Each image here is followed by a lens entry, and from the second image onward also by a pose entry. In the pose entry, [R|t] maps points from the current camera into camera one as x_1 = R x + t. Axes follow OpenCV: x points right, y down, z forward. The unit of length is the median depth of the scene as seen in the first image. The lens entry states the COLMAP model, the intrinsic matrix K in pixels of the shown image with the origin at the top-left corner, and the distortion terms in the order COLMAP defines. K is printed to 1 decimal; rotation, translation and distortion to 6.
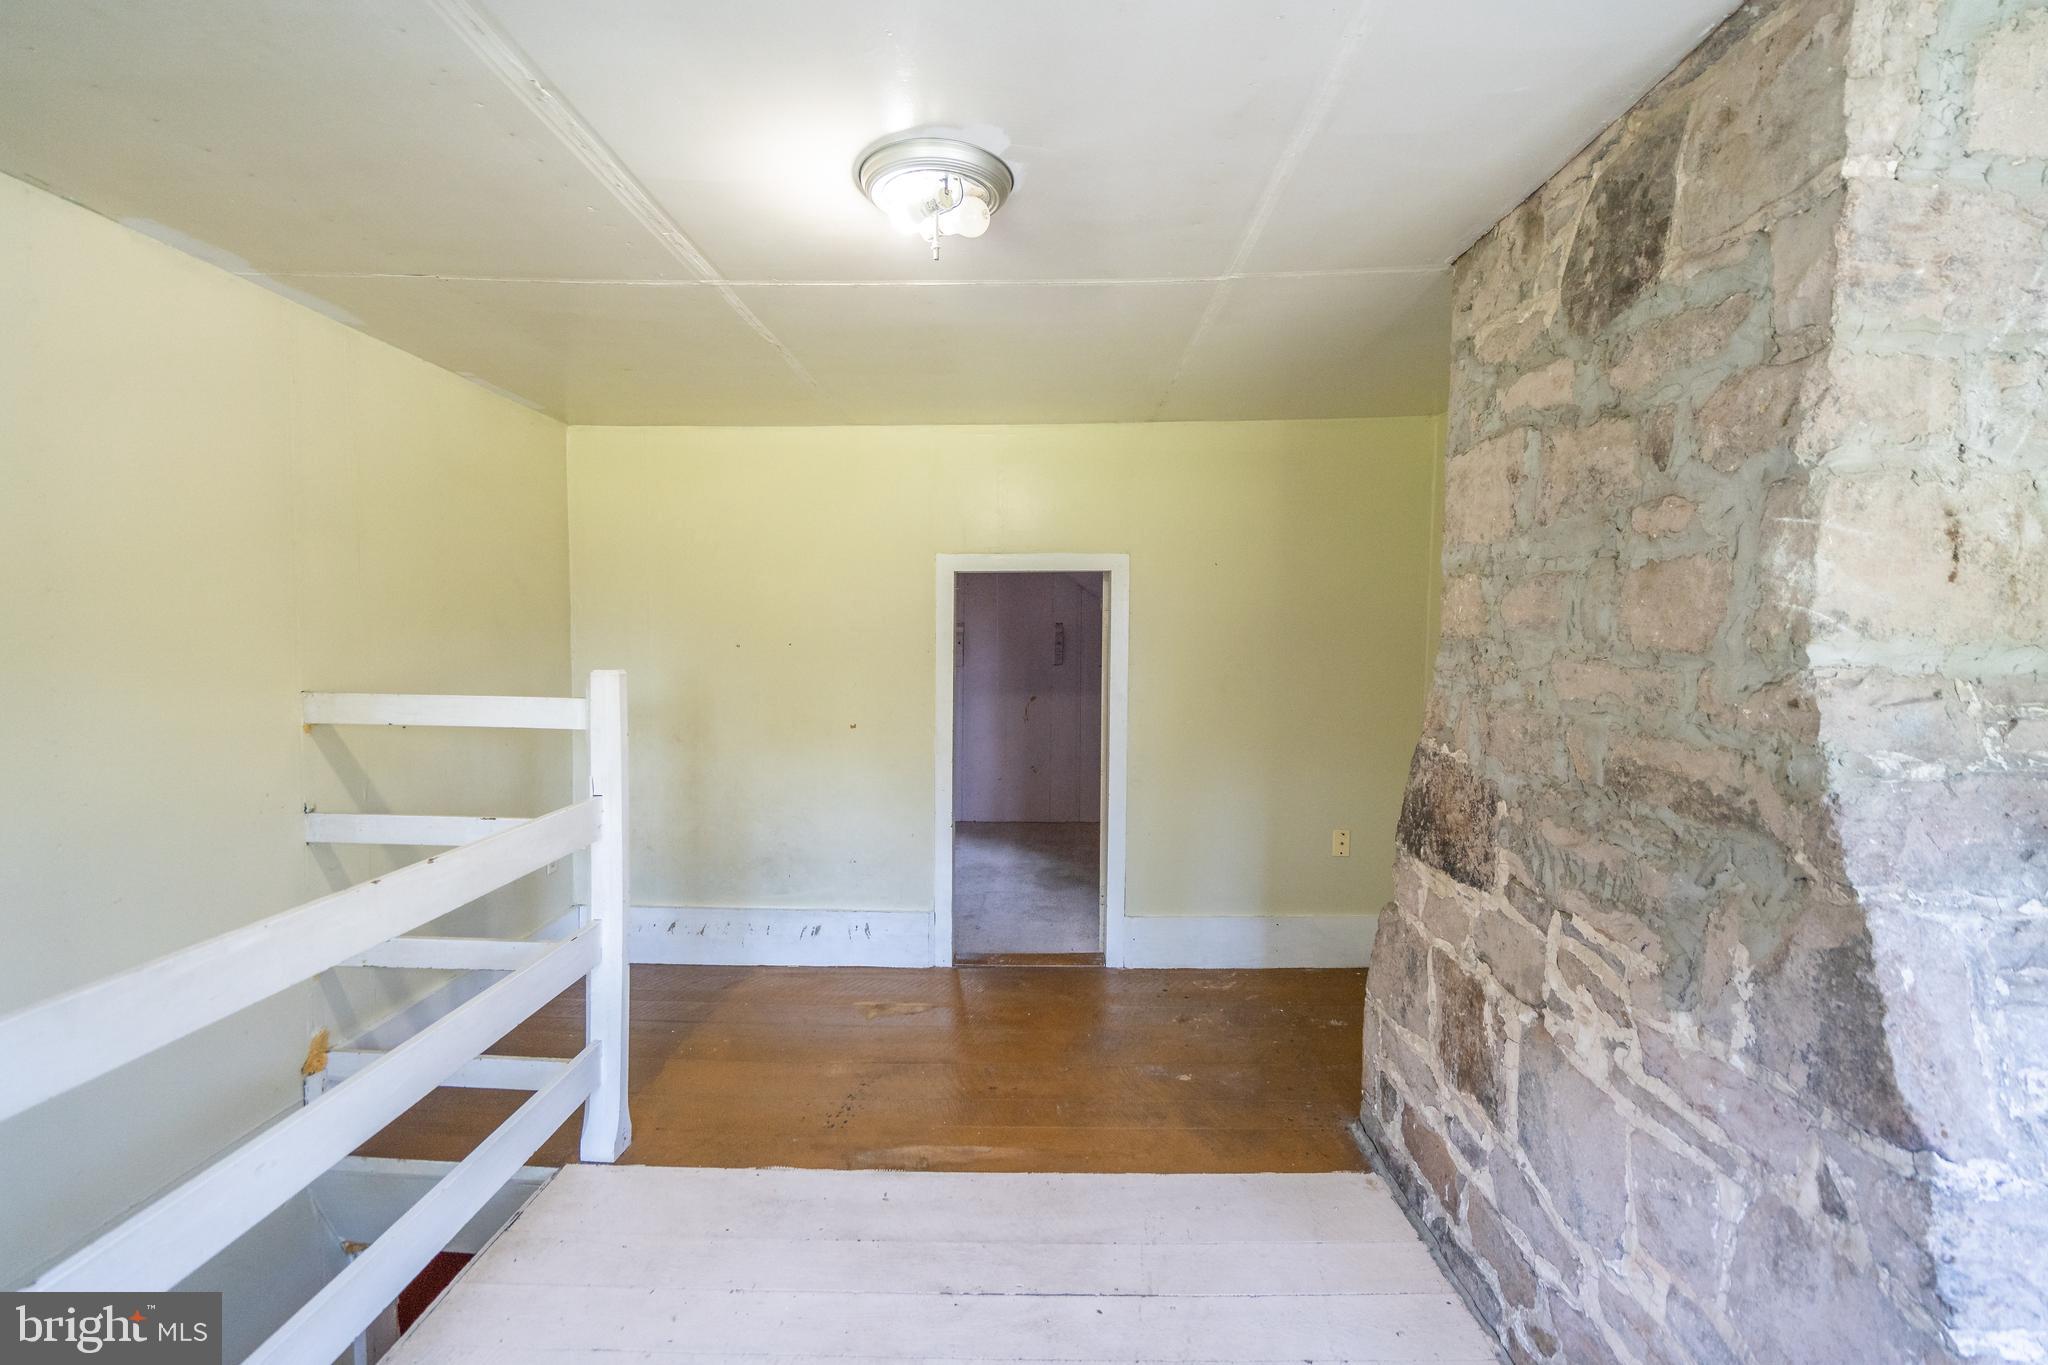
lens RADIAL K [[930.1, 0, 1024.0], [0, 930.1, 682.5], [0, 0, 1]] dist [-0.002794, -0.000380]
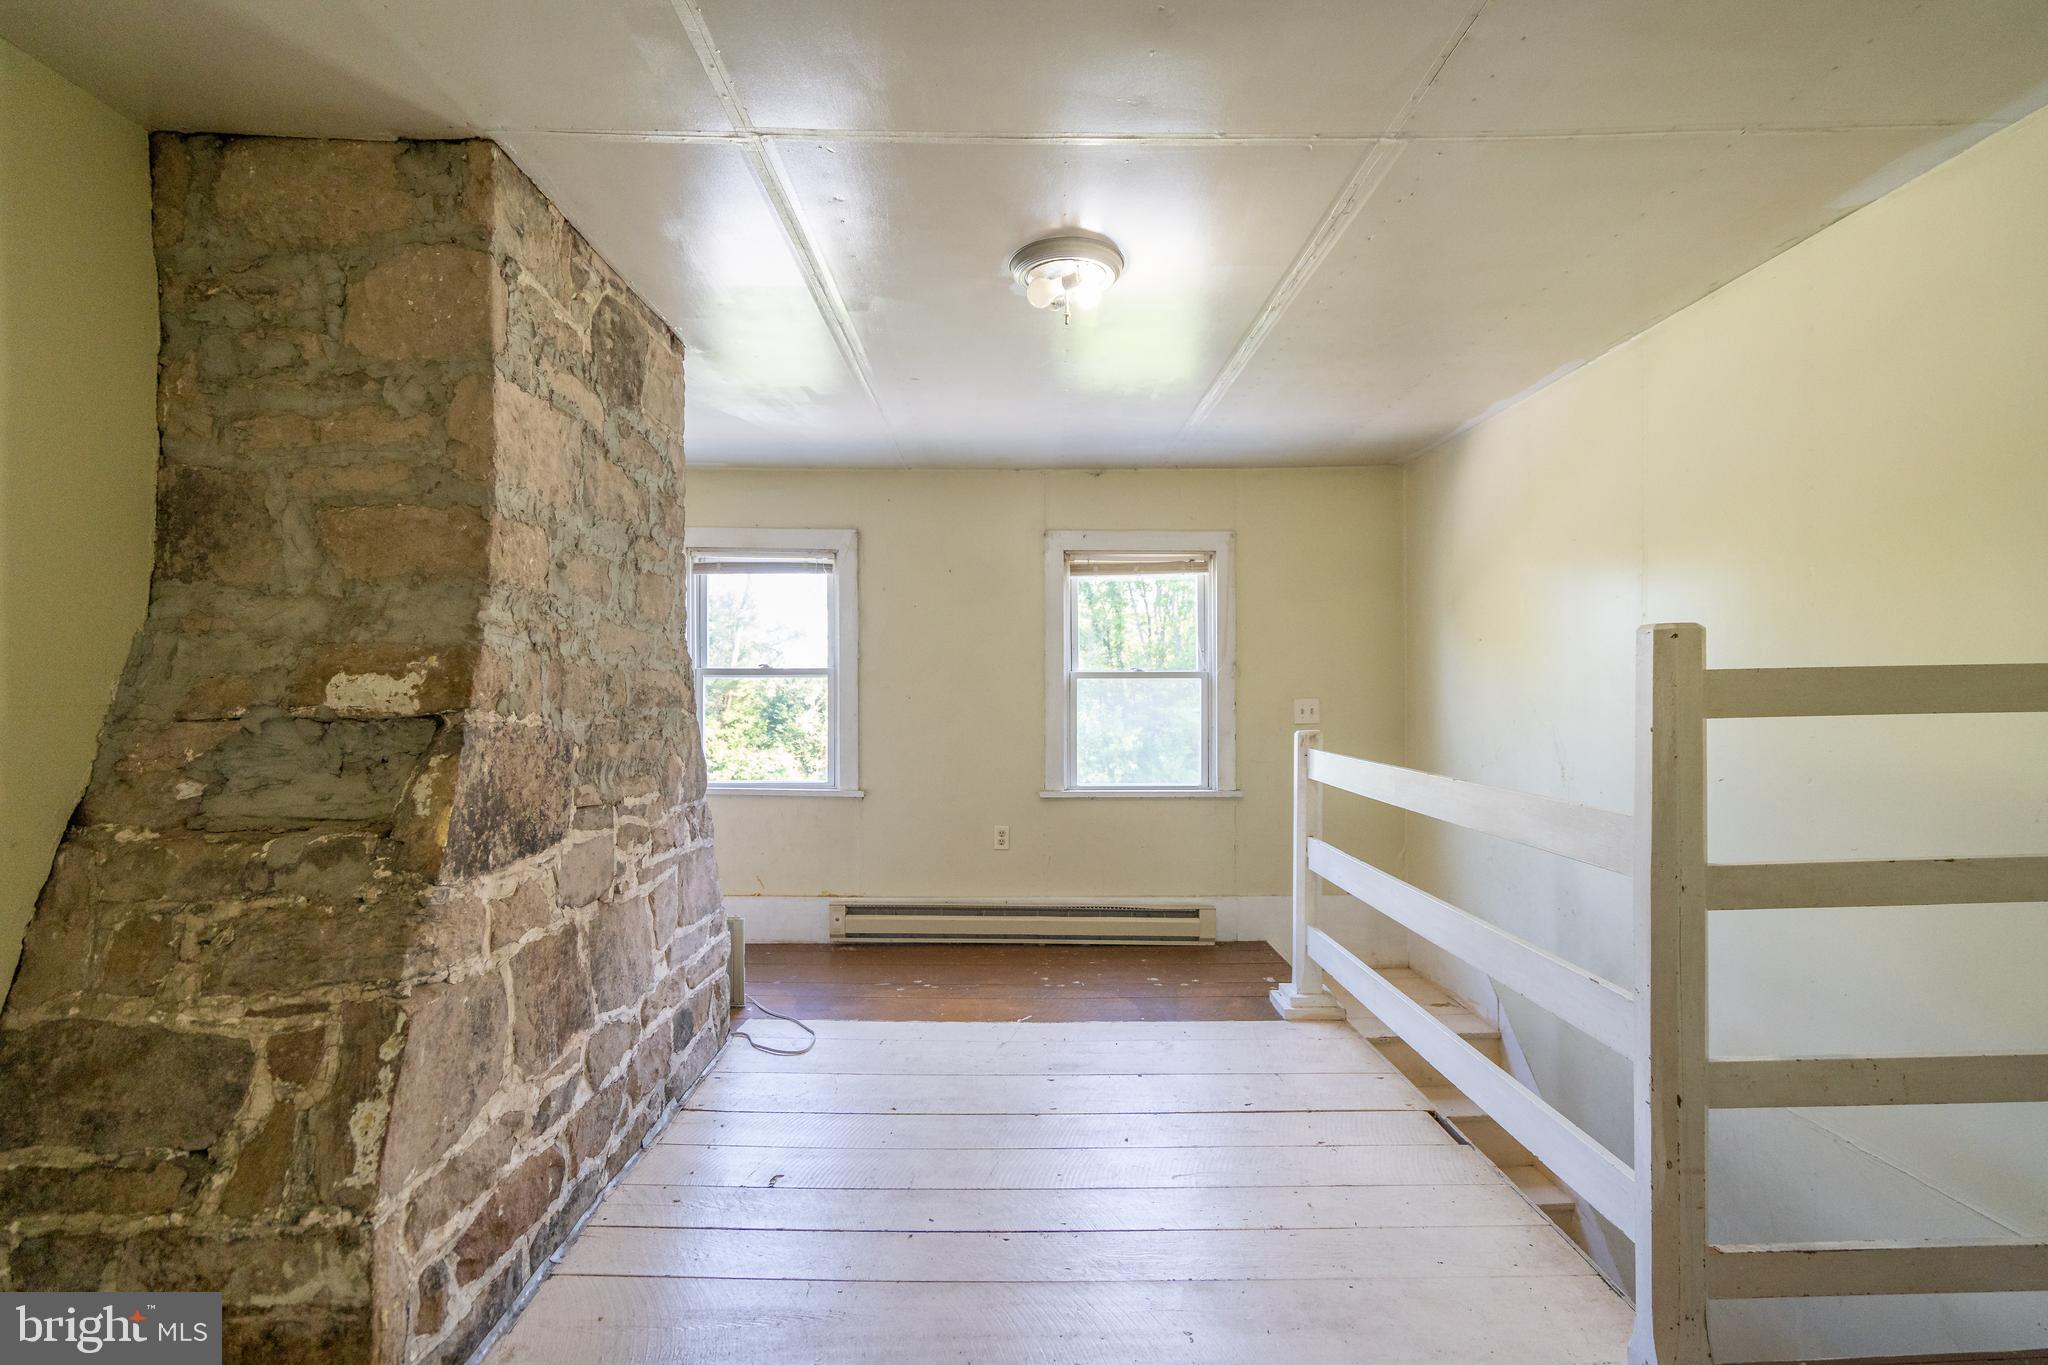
lens RADIAL K [[930.1, 0, 1024.0], [0, 930.1, 682.5], [0, 0, 1]] dist [-0.002794, -0.000380]
pose [[-0.999612, 0.001116, -0.027822, 0.002953], [-0.000338, 0.998638, 0.052176, -0.007603], [0.027843, 0.052165, -0.998250, 2.066826]]
